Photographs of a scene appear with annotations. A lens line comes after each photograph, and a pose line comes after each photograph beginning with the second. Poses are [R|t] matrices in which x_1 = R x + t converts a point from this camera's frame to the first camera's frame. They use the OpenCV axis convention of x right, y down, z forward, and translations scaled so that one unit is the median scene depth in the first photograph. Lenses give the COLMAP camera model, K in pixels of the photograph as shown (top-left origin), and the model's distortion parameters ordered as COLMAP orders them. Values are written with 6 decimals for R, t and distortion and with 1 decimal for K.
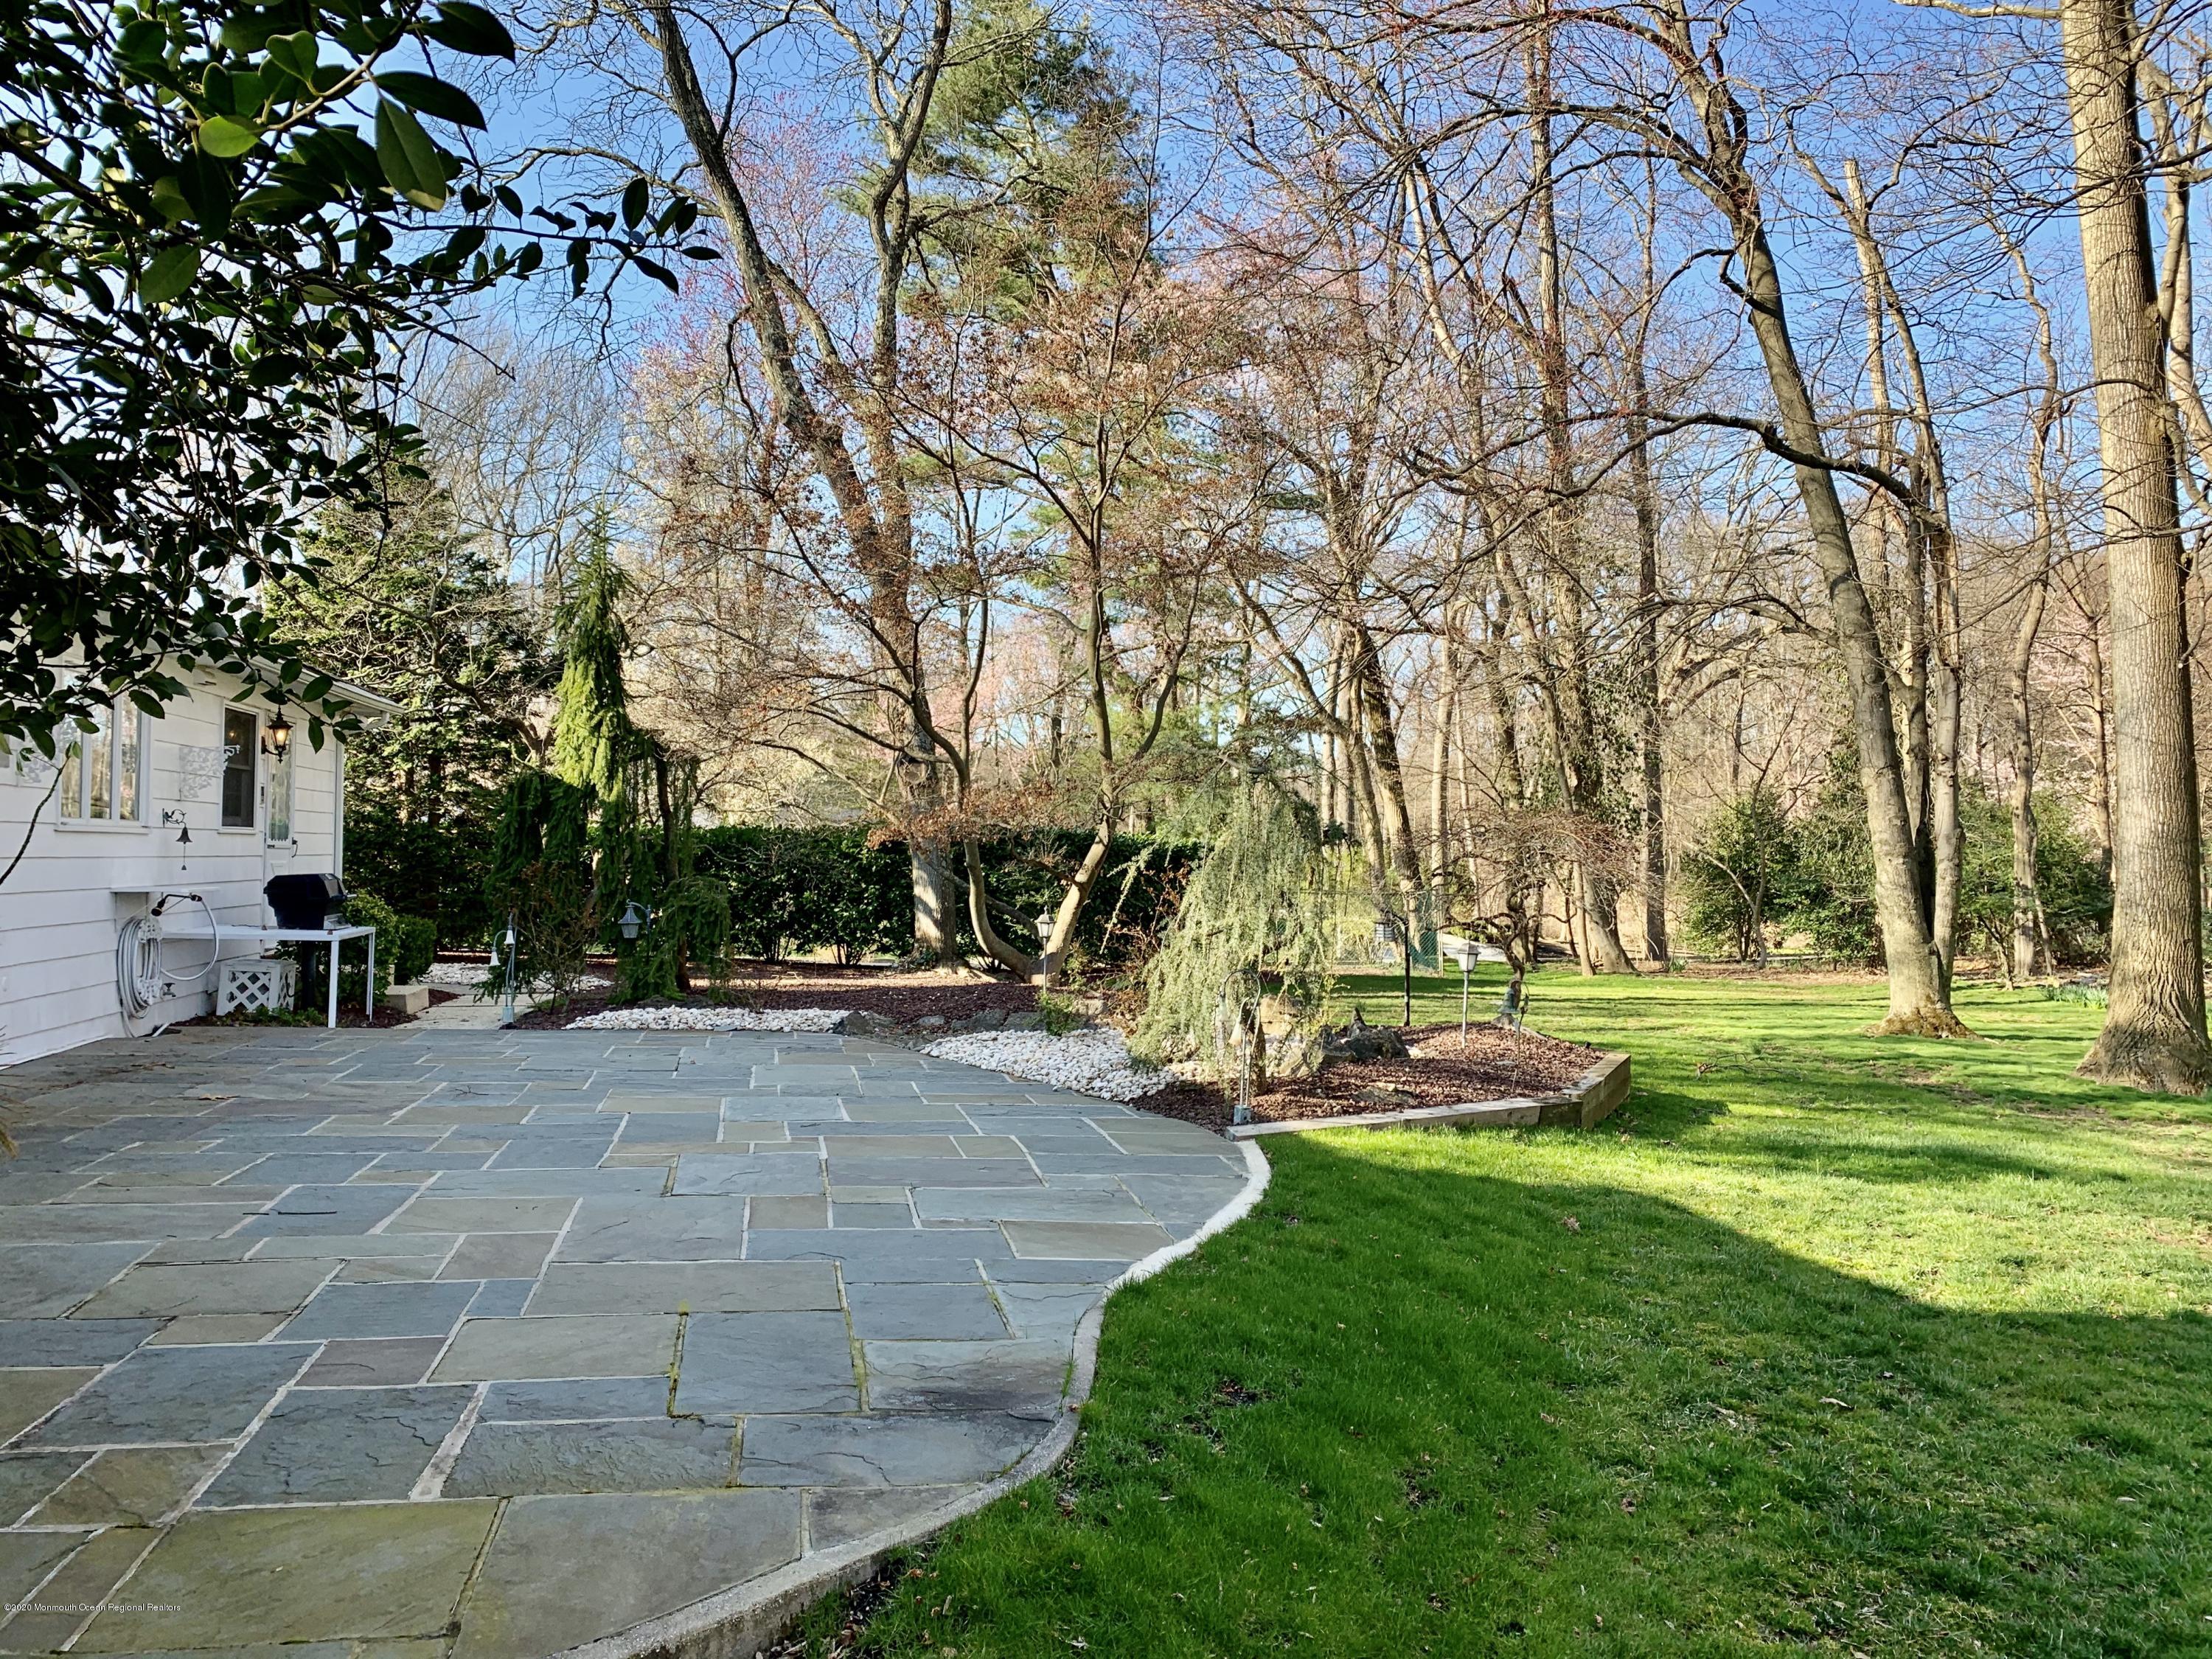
lens RADIAL K [[1730.9, 0, 1115.2], [0, 1730.9, 771.3], [0, 0, 1]] dist [0.017084, -0.018777]
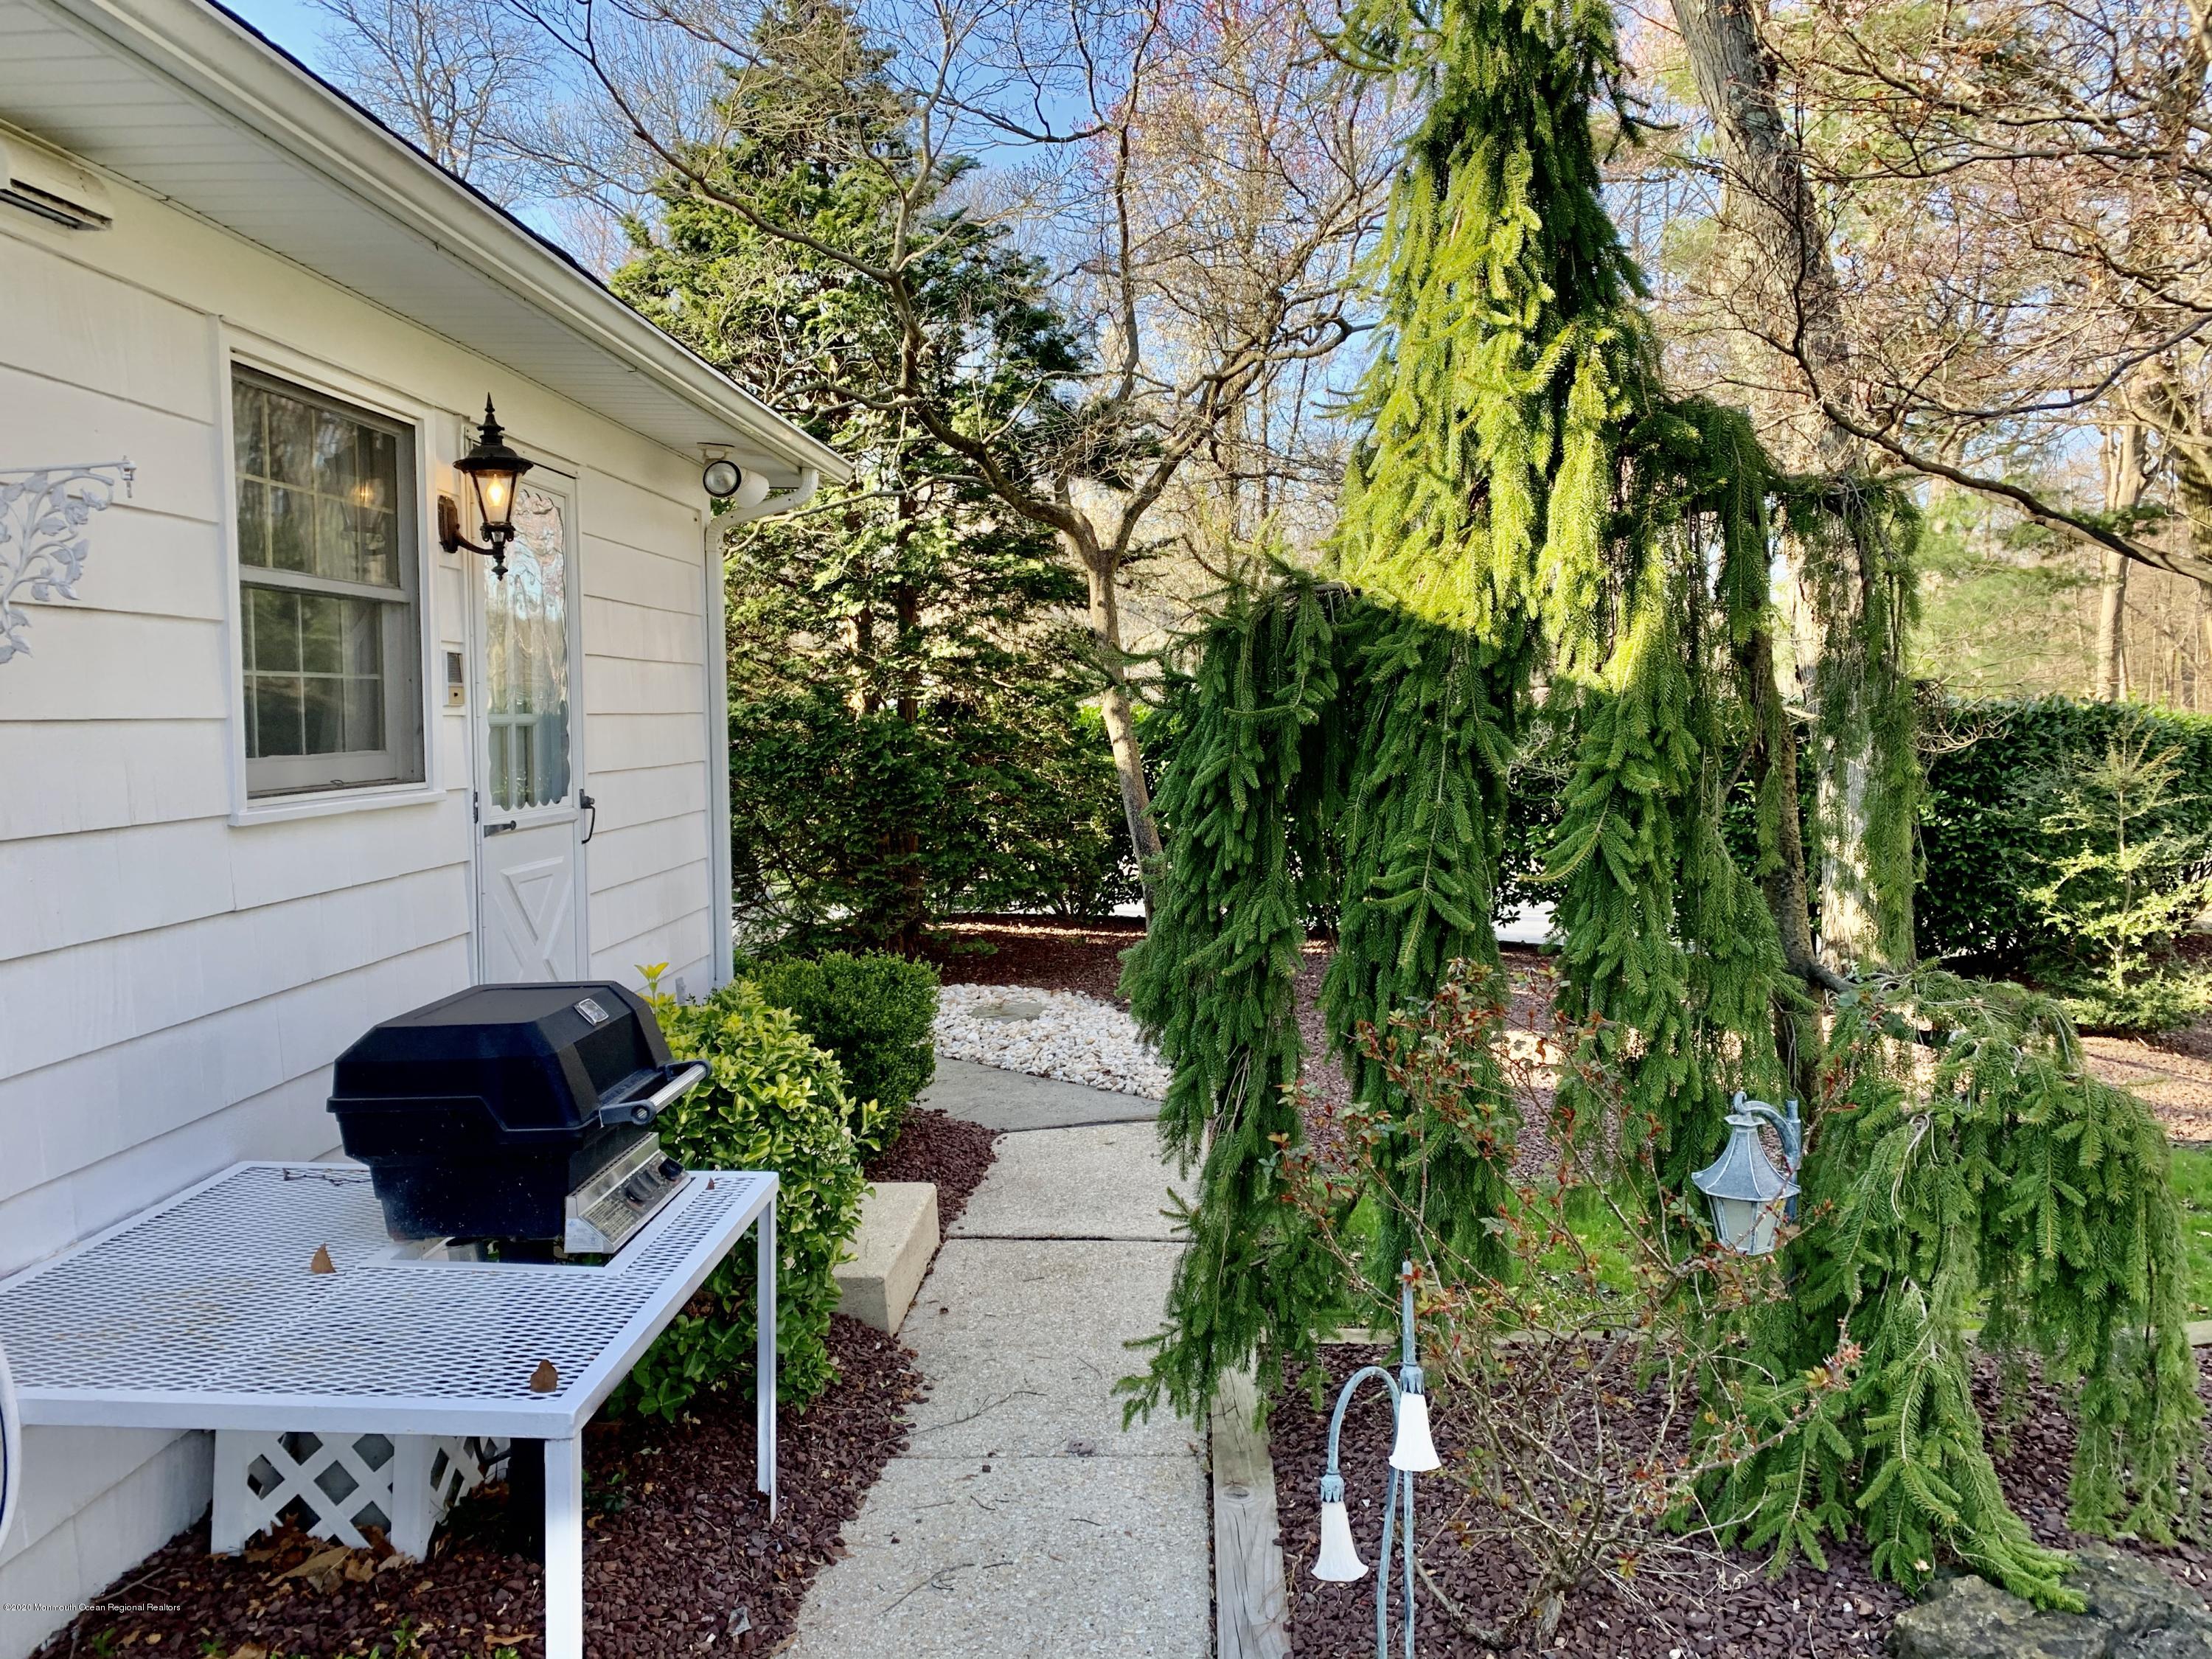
lens RADIAL K [[1730.9, 0, 1106.9], [0, 1730.9, 829.8], [0, 0, 1]] dist [0.017084, -0.018777]
pose [[0.970036, 0.005466, -0.242899, -0.292070], [0.022524, 0.993418, 0.112309, 0.008012], [0.241914, -0.114415, 0.963528, 0.710730]]
